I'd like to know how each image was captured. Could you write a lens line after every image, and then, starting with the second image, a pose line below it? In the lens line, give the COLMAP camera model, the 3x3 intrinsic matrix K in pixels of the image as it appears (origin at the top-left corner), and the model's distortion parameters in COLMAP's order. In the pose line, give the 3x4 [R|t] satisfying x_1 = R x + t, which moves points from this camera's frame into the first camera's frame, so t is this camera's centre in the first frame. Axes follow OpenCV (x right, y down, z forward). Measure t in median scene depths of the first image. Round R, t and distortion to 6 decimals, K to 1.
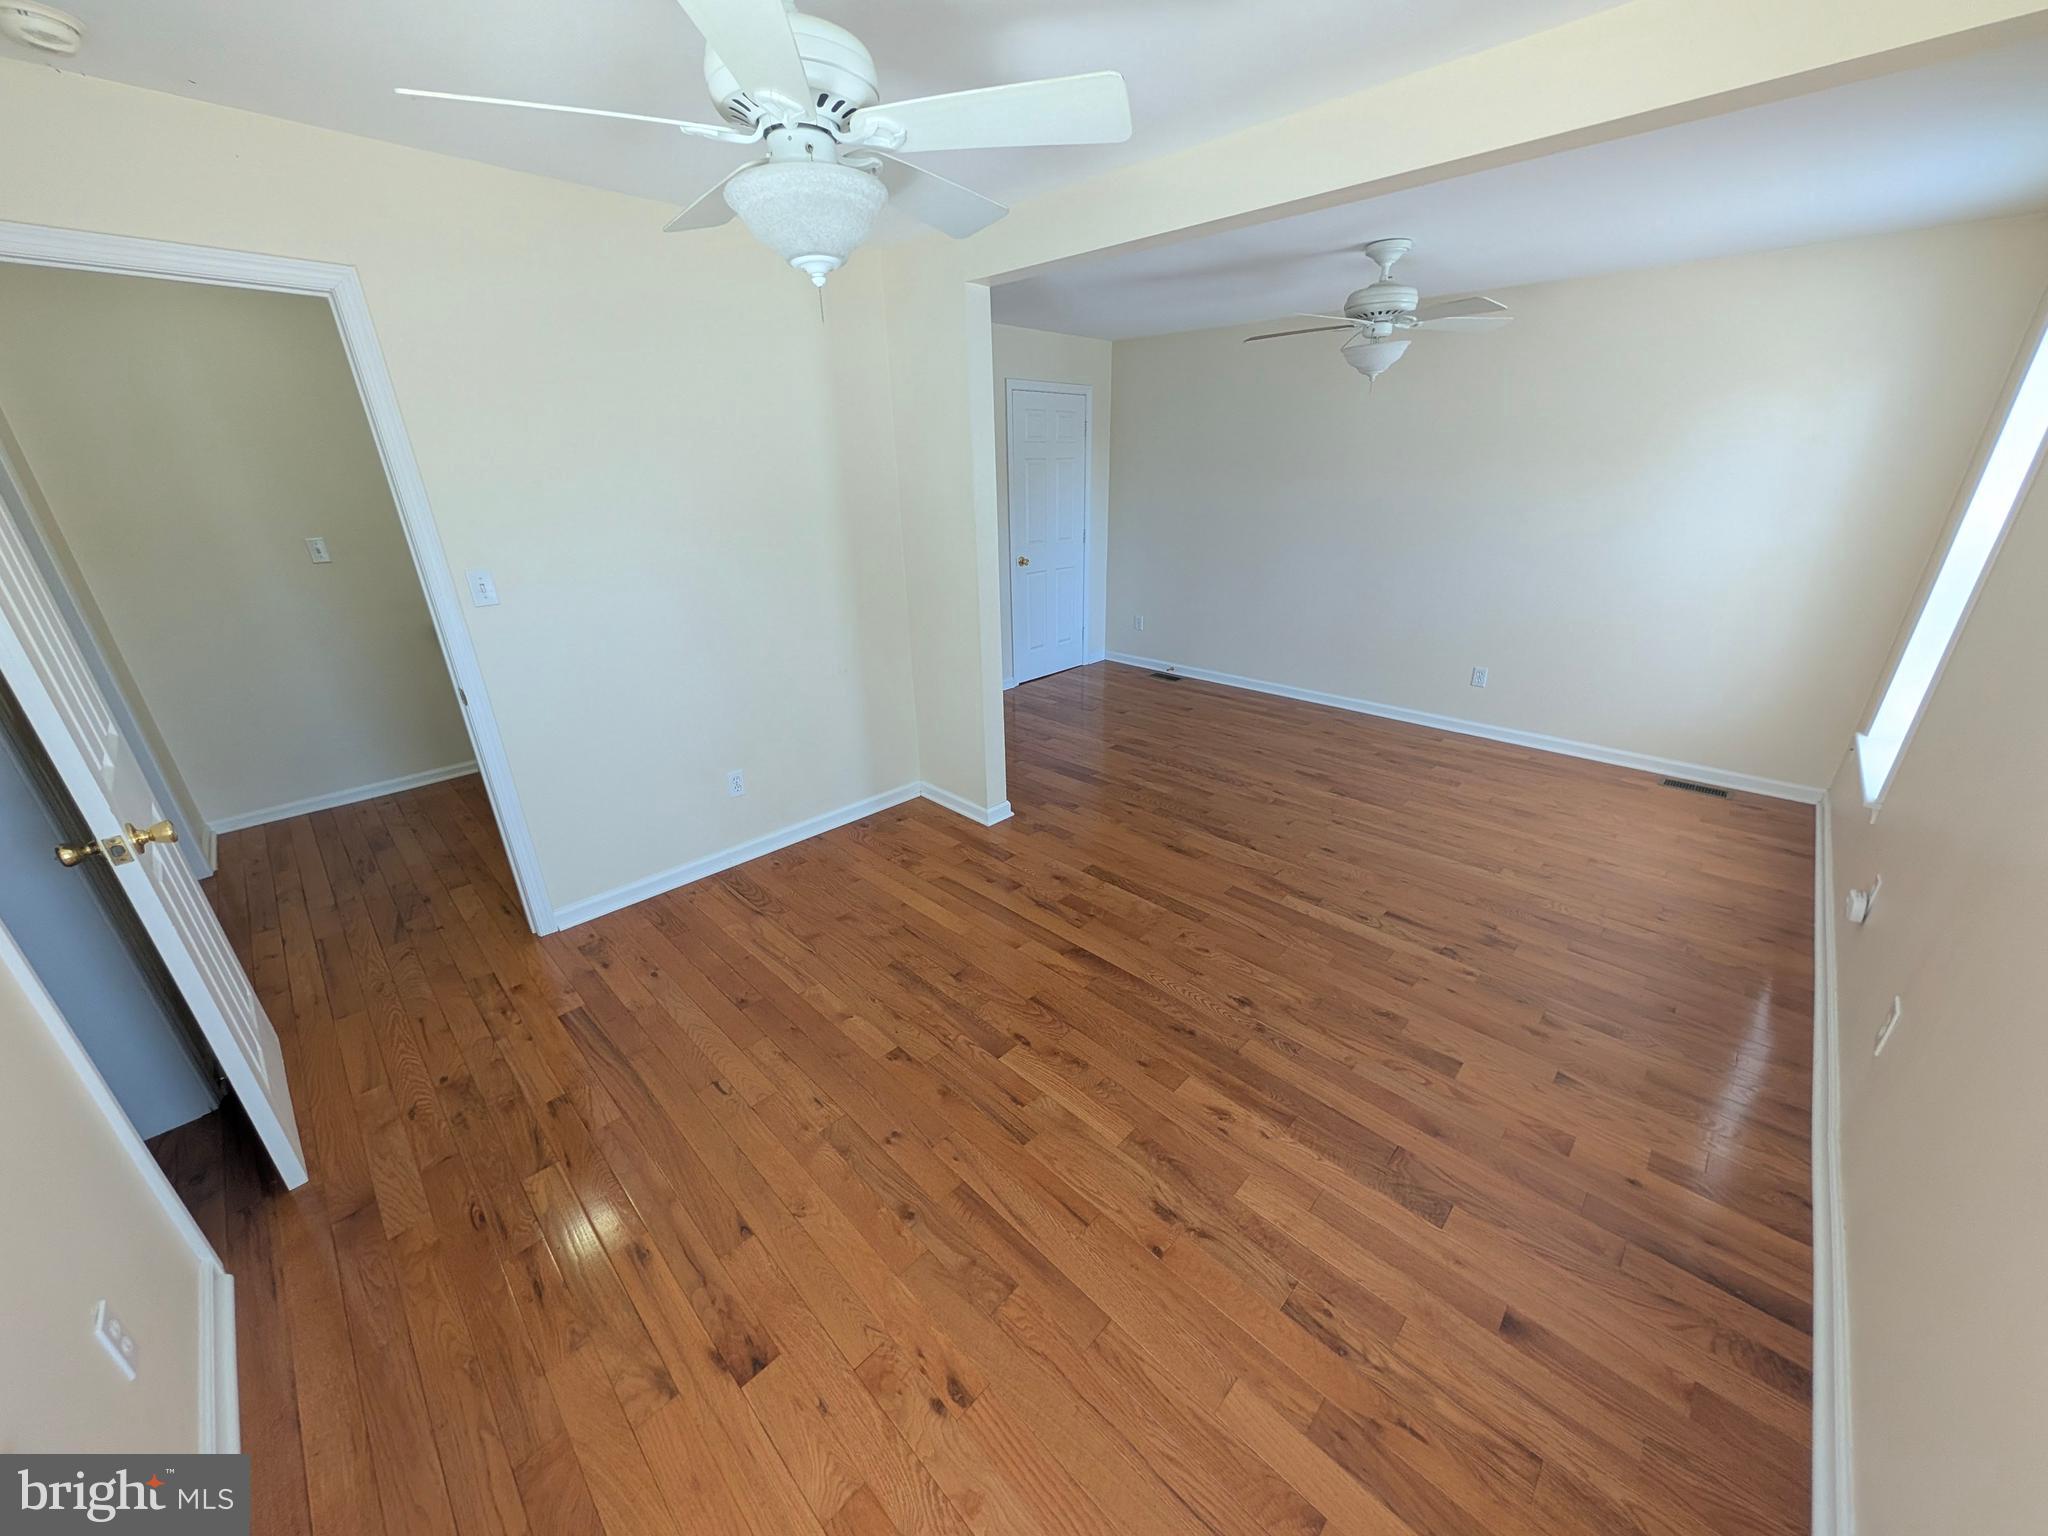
lens RADIAL K [[746.4, 0, 1030.3], [0, 746.4, 770.0], [0, 0, 1]] dist [0.001348, -0.000029]
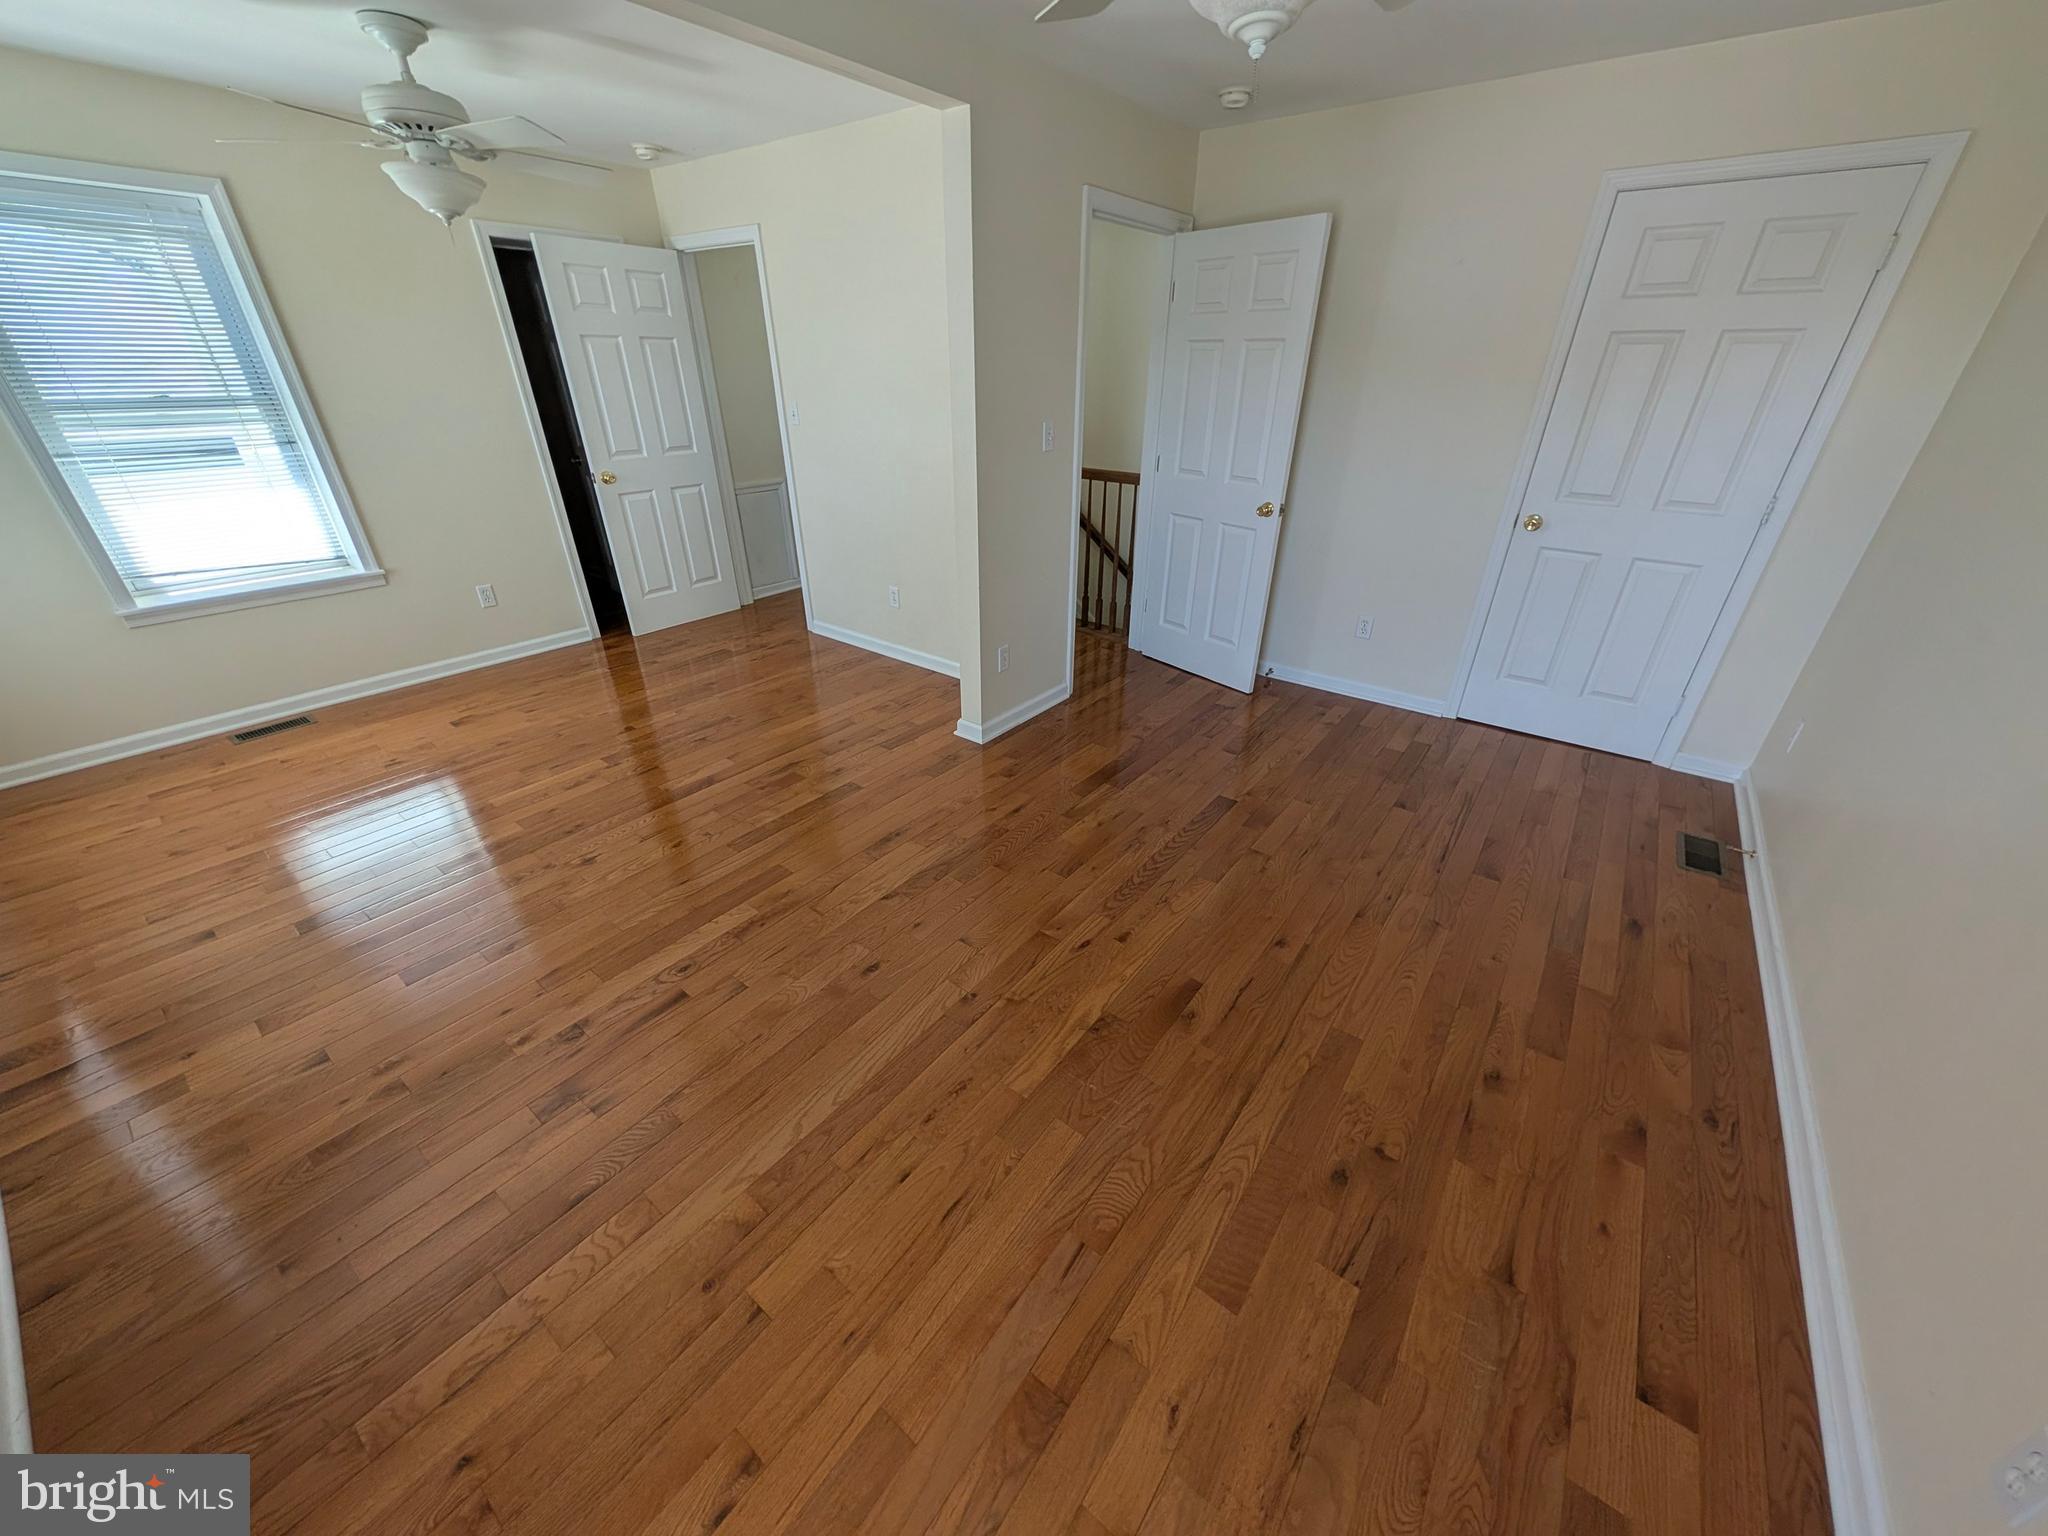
lens RADIAL K [[746.4, 0, 1028.6], [0, 746.4, 768.9], [0, 0, 1]] dist [0.001348, -0.000029]
pose [[0.119946, 0.488791, -0.864116, 0.911540], [-0.383810, 0.825554, 0.413703, -0.363673], [0.915589, 0.282035, 0.286625, 0.915443]]
